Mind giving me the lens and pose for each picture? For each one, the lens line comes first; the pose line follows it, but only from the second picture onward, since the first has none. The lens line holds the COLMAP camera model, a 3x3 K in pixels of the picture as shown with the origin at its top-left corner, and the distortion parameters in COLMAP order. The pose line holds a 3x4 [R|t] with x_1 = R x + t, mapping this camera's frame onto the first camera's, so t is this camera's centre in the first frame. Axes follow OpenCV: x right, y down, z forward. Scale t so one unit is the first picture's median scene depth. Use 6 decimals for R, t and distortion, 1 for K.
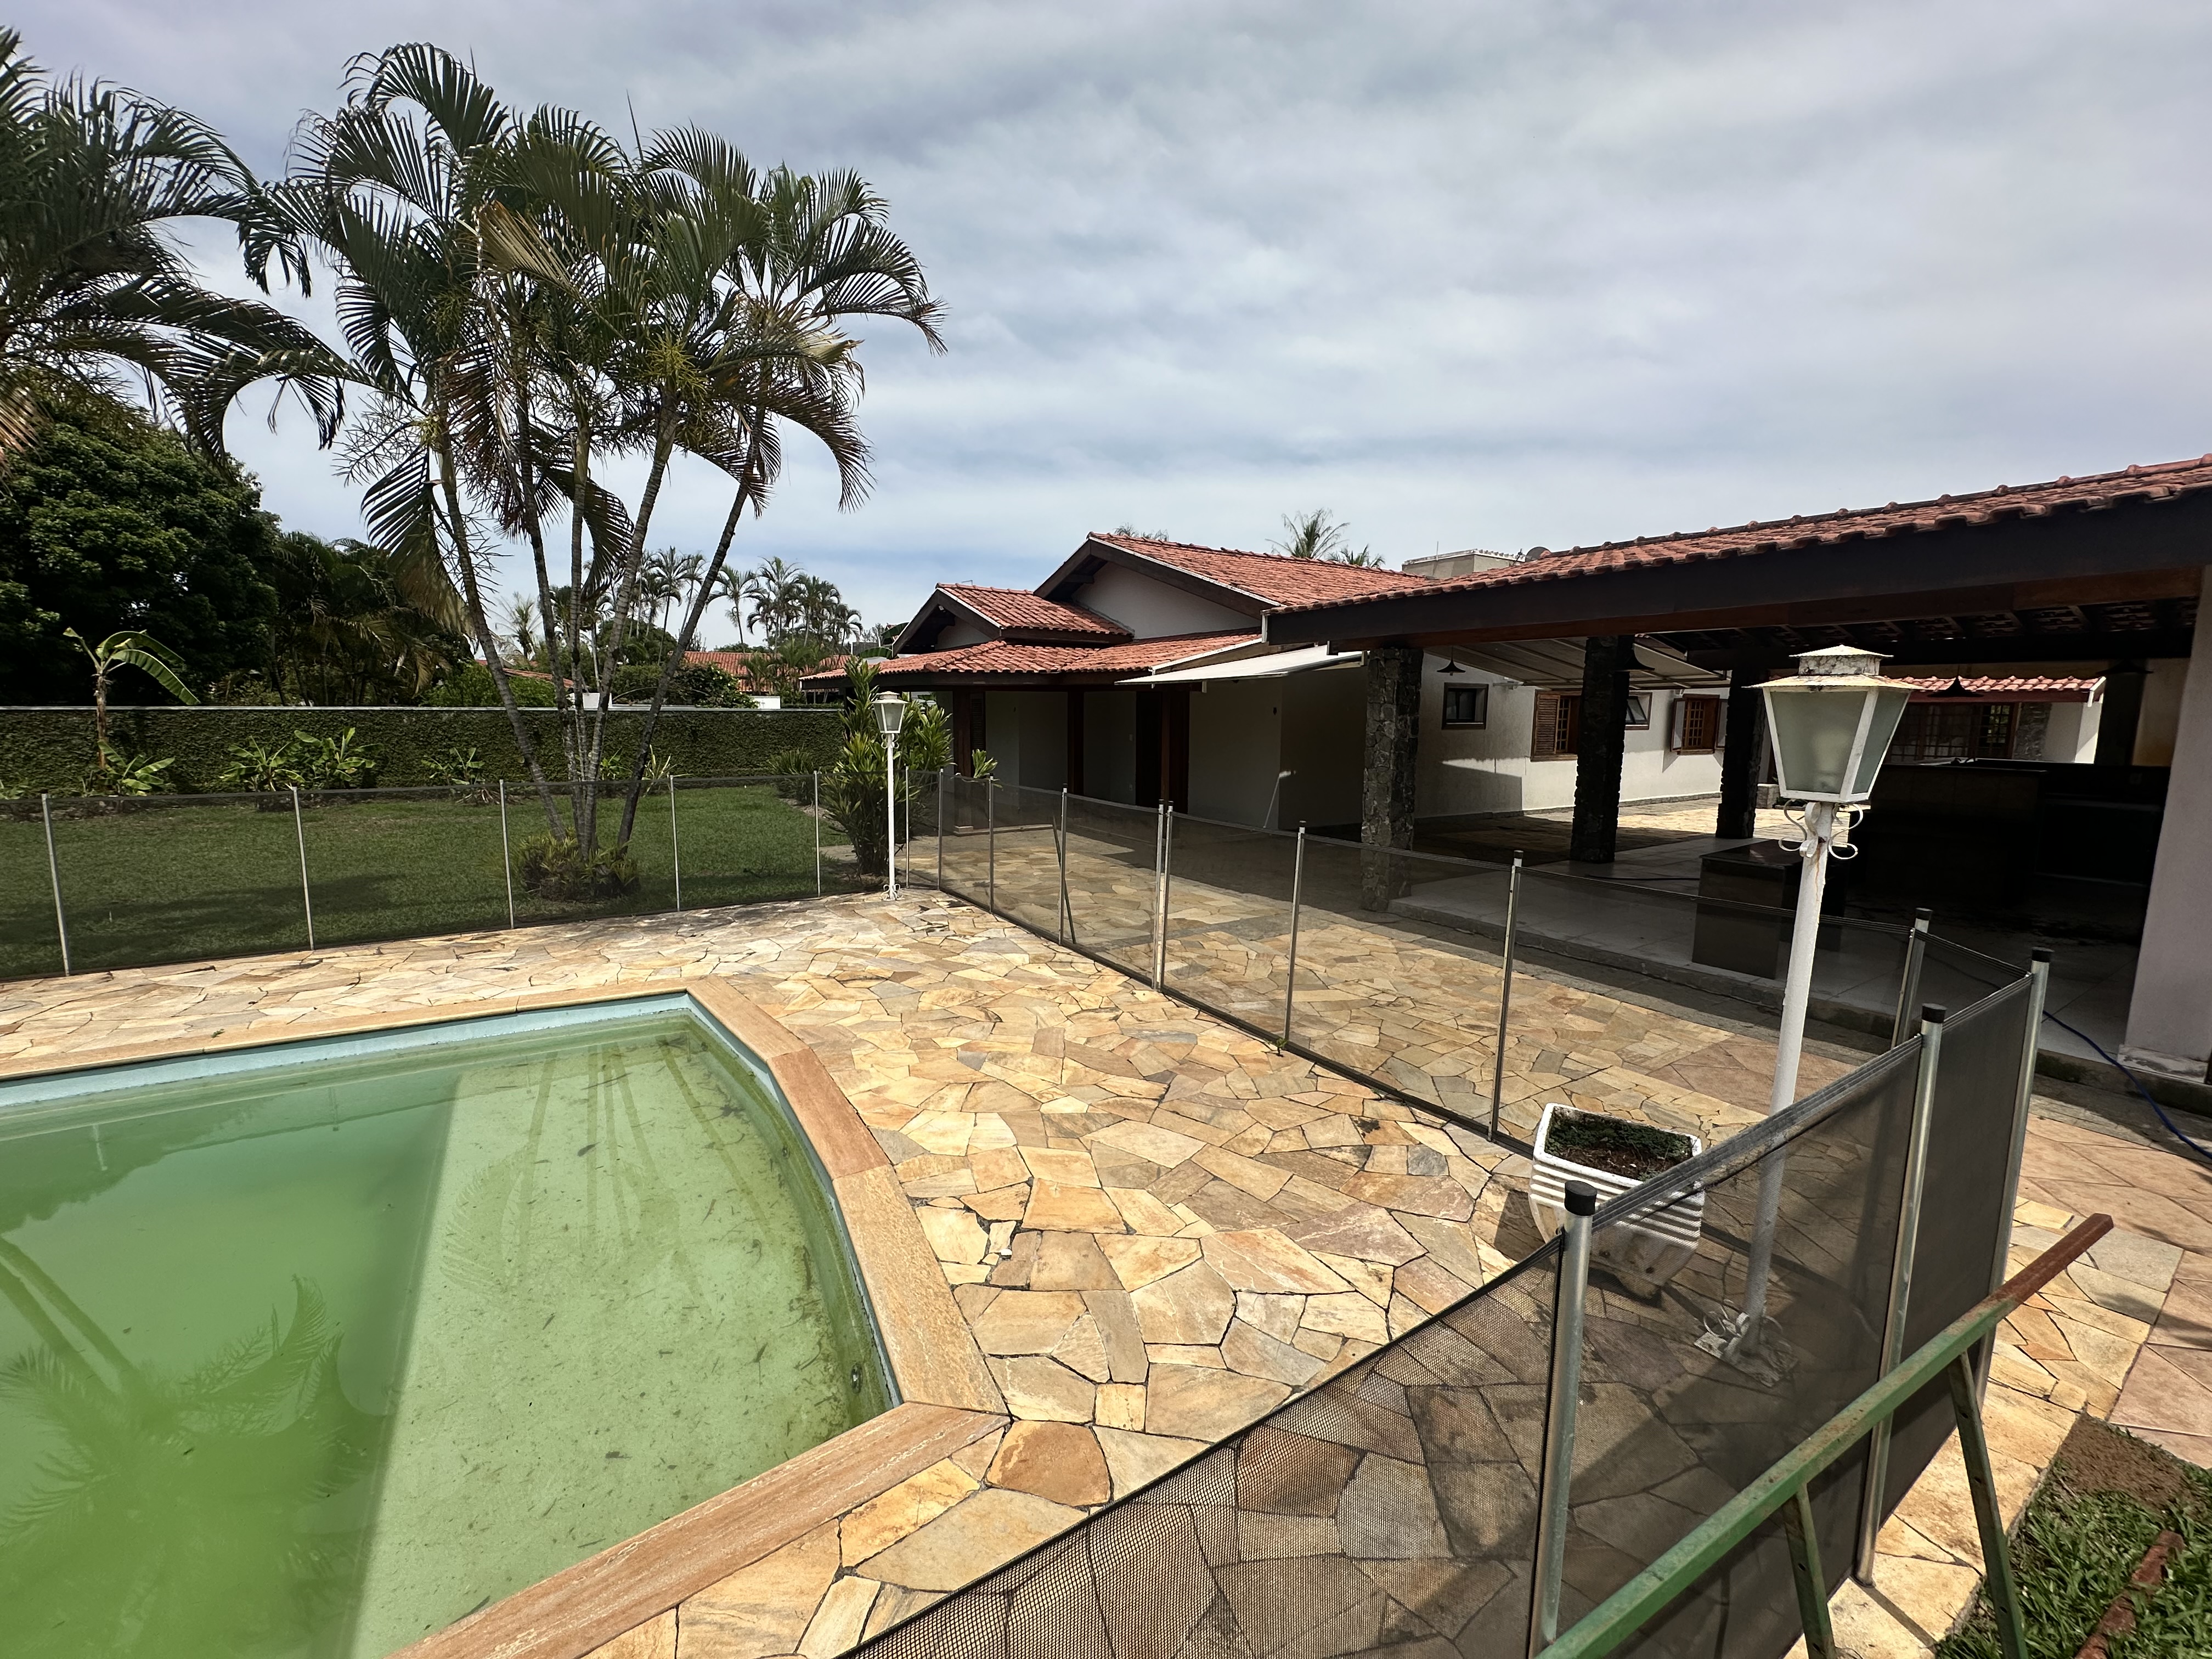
lens RADIAL K [[881.0, 0, 1106.0], [0, 881.0, 829.5], [0, 0, 1]] dist [0.002058, 0.000165]
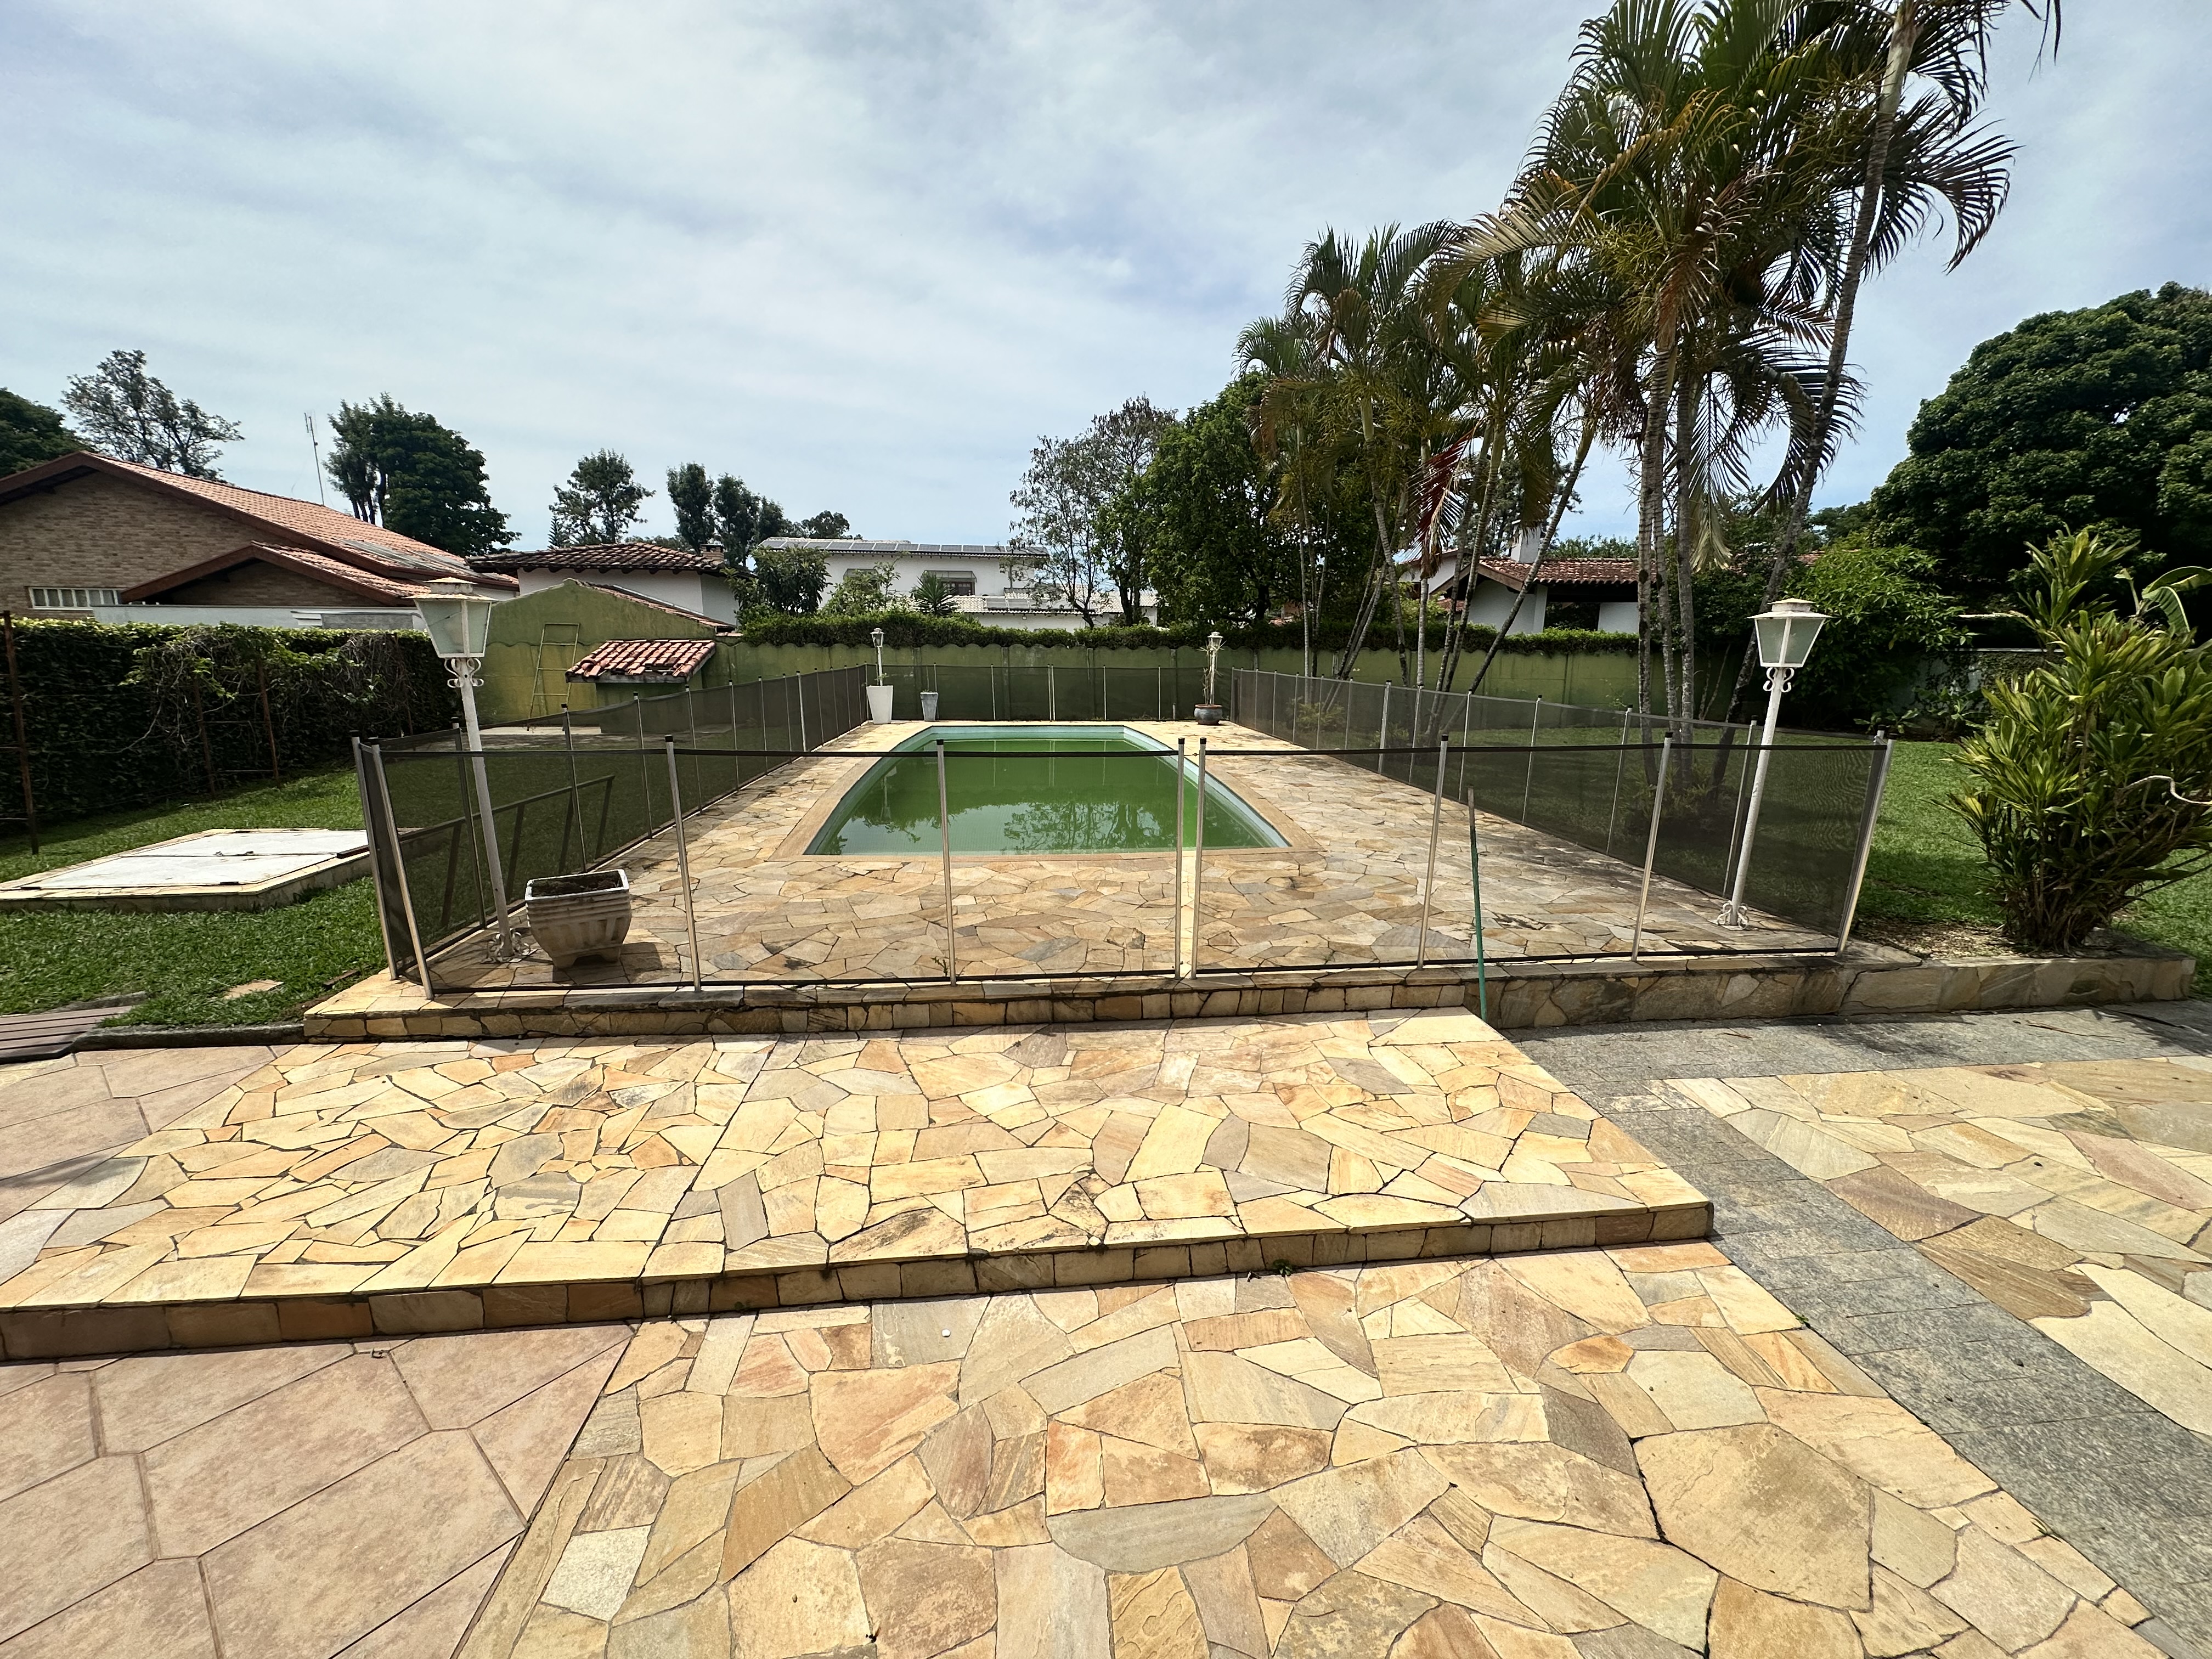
lens RADIAL K [[881.0, 0, 1106.0], [0, 881.0, 829.5], [0, 0, 1]] dist [0.002058, 0.000165]
pose [[-0.451817, 0.170914, -0.875585, 0.431945], [-0.128990, 0.958647, 0.253689, -0.077184], [0.882736, 0.227562, -0.411087, 0.700017]]
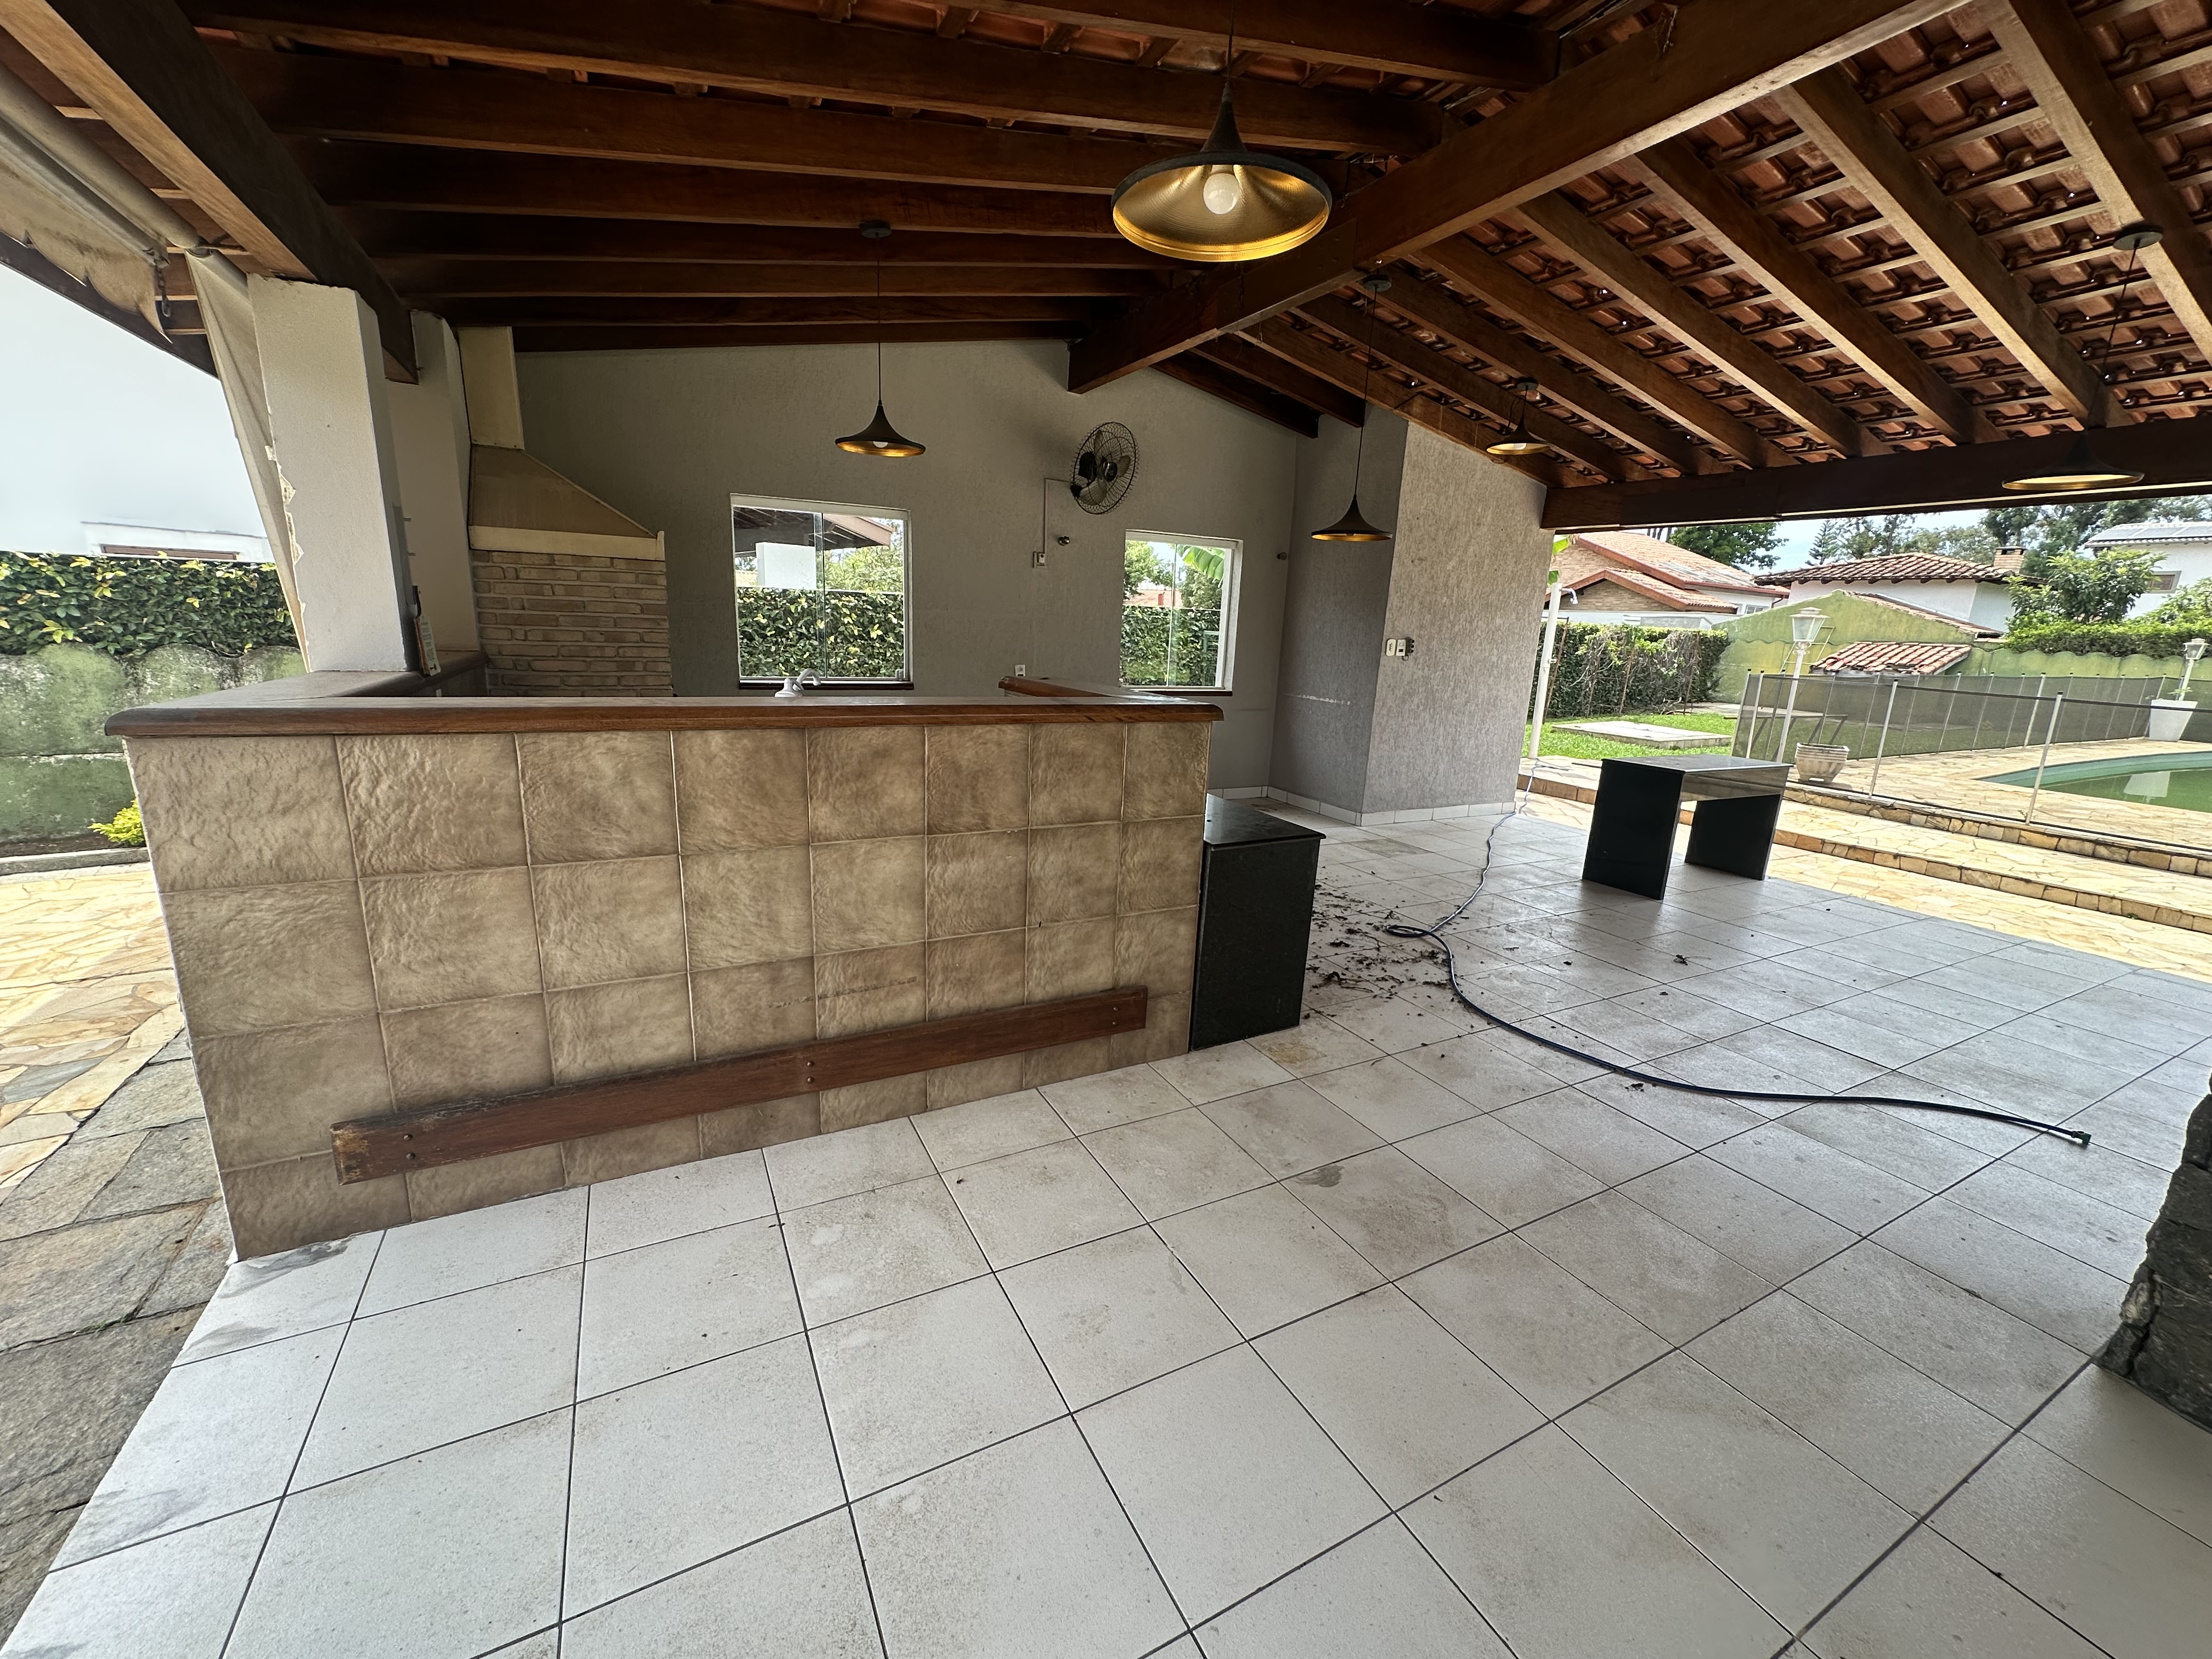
lens RADIAL K [[881.0, 0, 1106.0], [0, 881.0, 829.5], [0, 0, 1]] dist [0.002058, 0.000165]
pose [[-0.994809, -0.071379, 0.072527, 0.887074], [-0.040308, 0.930832, 0.363217, -0.141245], [-0.093436, 0.358408, -0.928877, 1.314073]]
